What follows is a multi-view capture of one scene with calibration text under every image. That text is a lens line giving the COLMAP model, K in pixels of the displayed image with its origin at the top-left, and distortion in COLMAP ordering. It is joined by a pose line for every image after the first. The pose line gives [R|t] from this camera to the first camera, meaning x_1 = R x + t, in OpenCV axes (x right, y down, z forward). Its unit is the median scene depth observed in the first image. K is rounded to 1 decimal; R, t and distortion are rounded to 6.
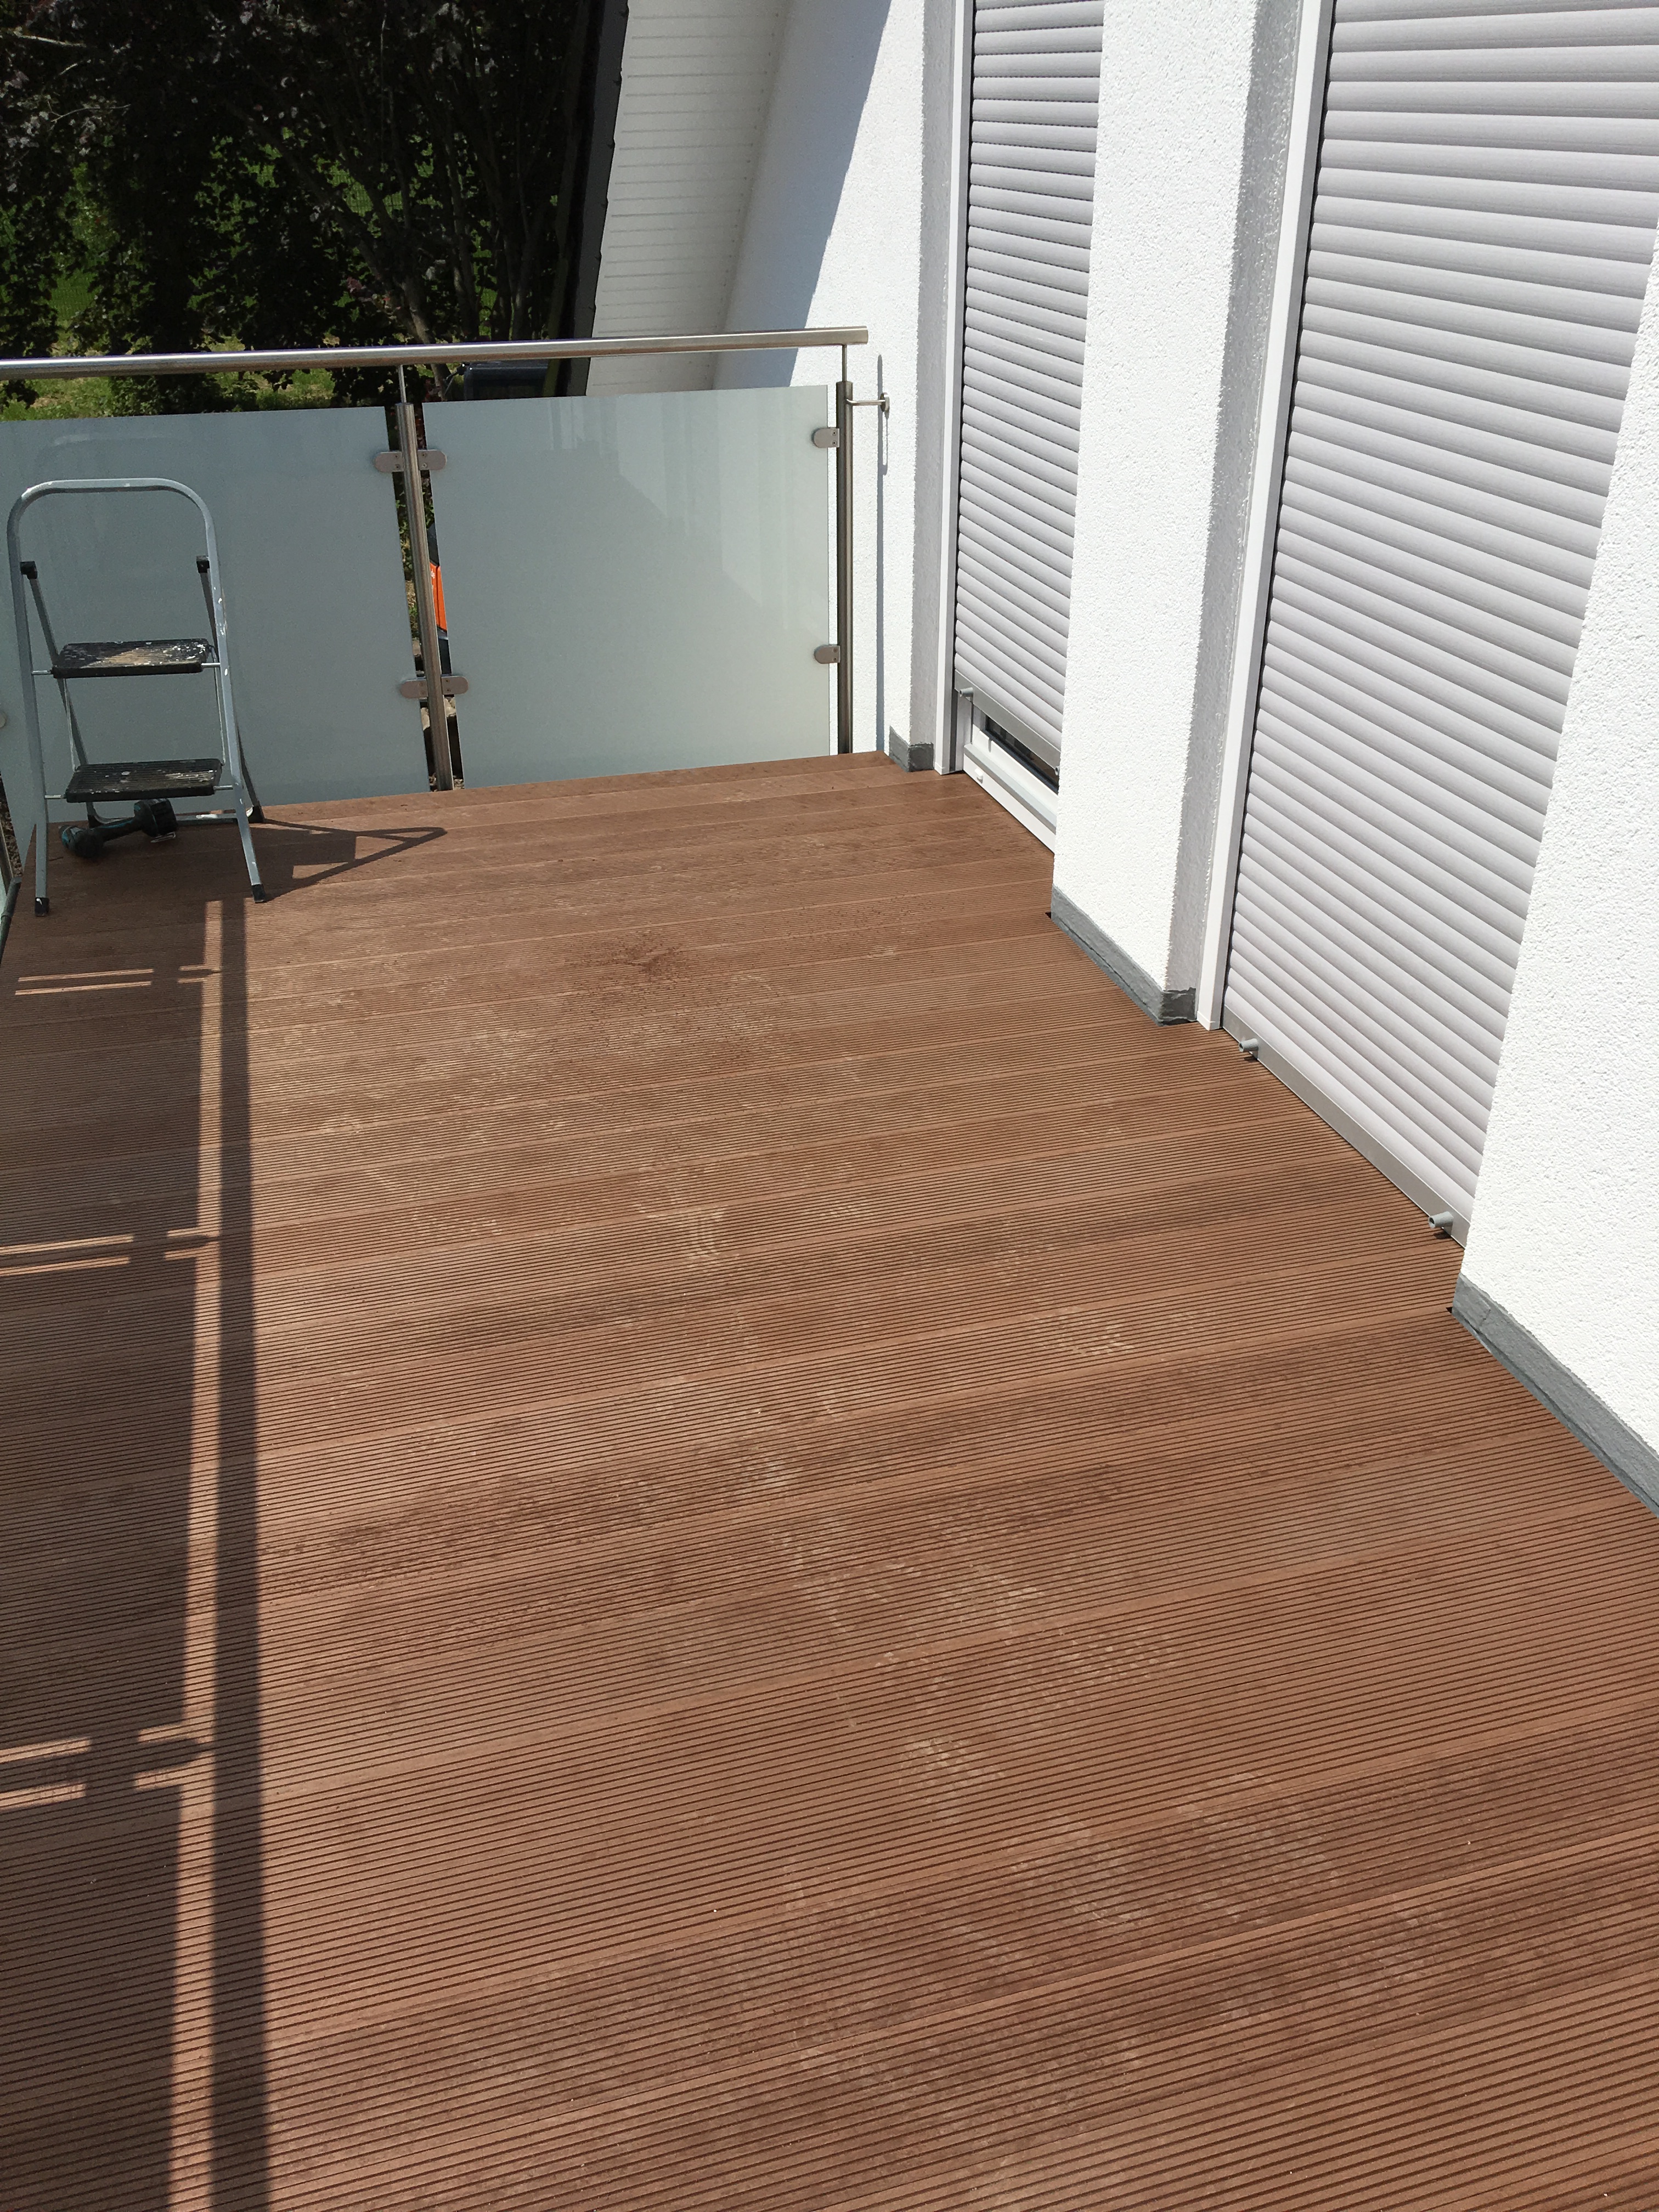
lens RADIAL K [[1691.8, 0, 829.5], [0, 1691.8, 1106.0], [0, 0, 1]] dist [0.058232, -0.108605]
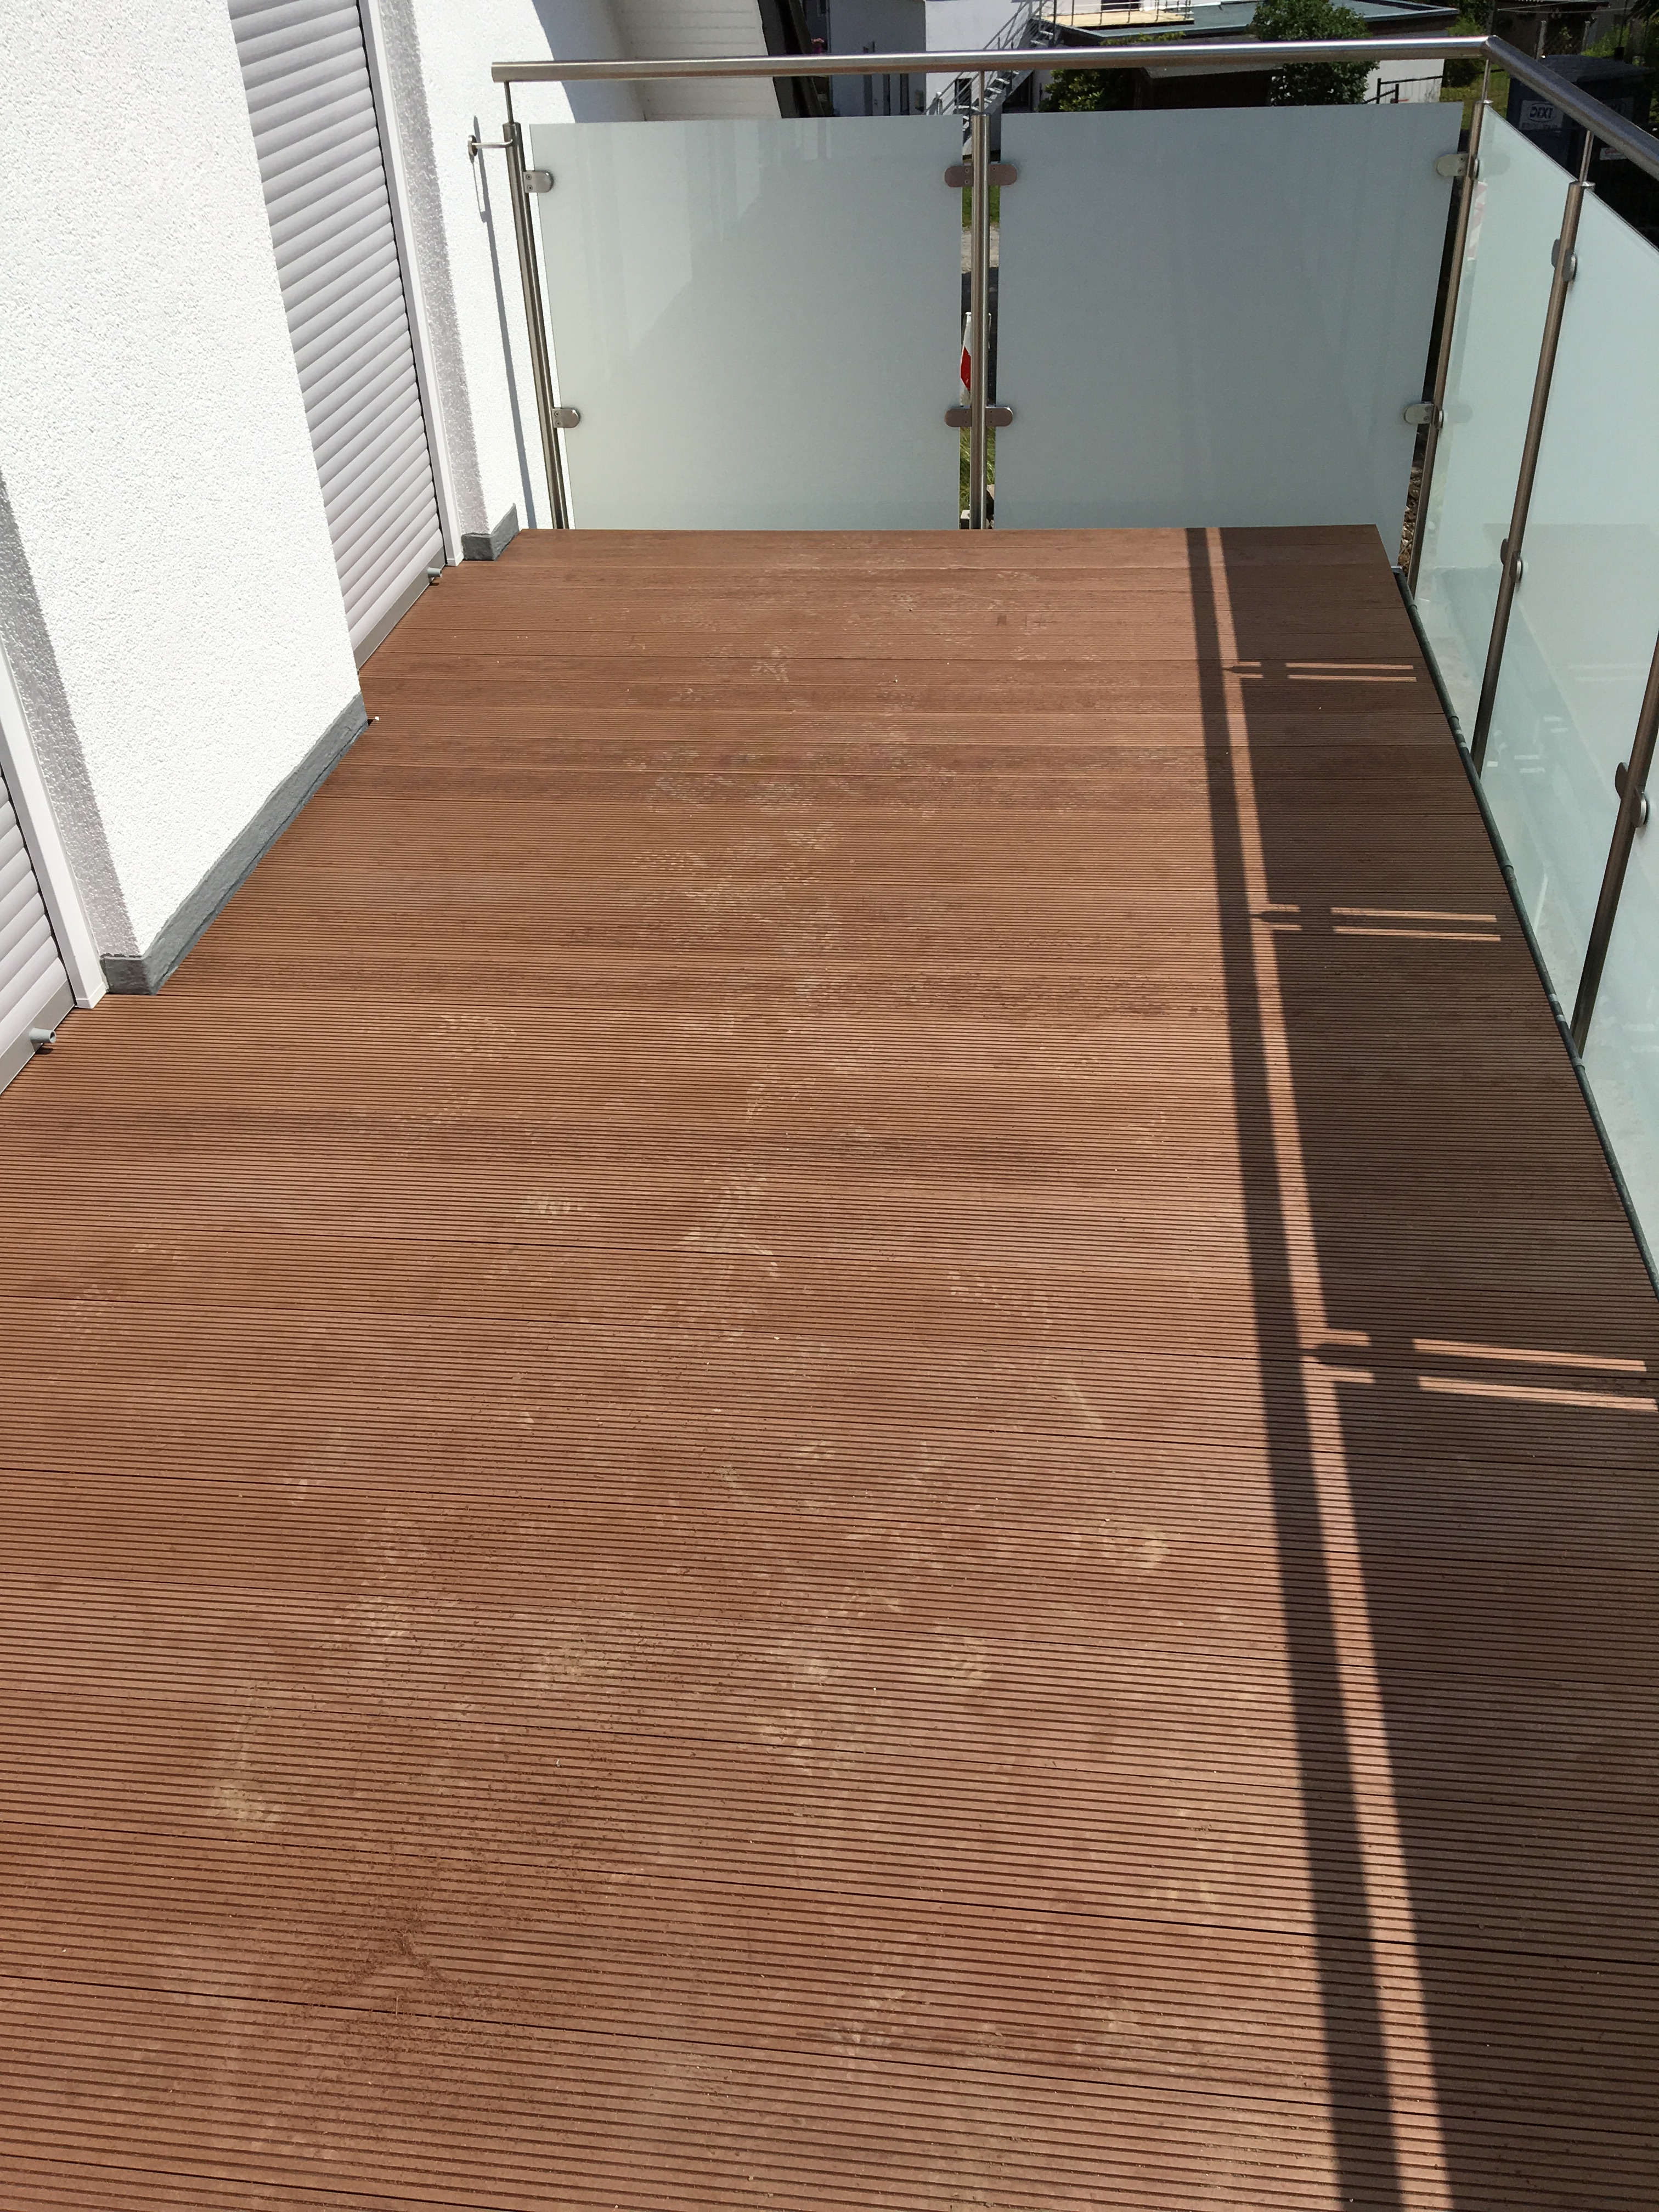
lens RADIAL K [[1876.4, 0, 829.5], [0, 1876.4, 1106.0], [0, 0, 1]] dist [0.085258, -0.164481]
pose [[-0.913249, -0.197876, 0.356119, -0.508211], [0.246235, 0.428300, 0.869441, -0.854203], [-0.324567, 0.881705, -0.342421, 1.440638]]
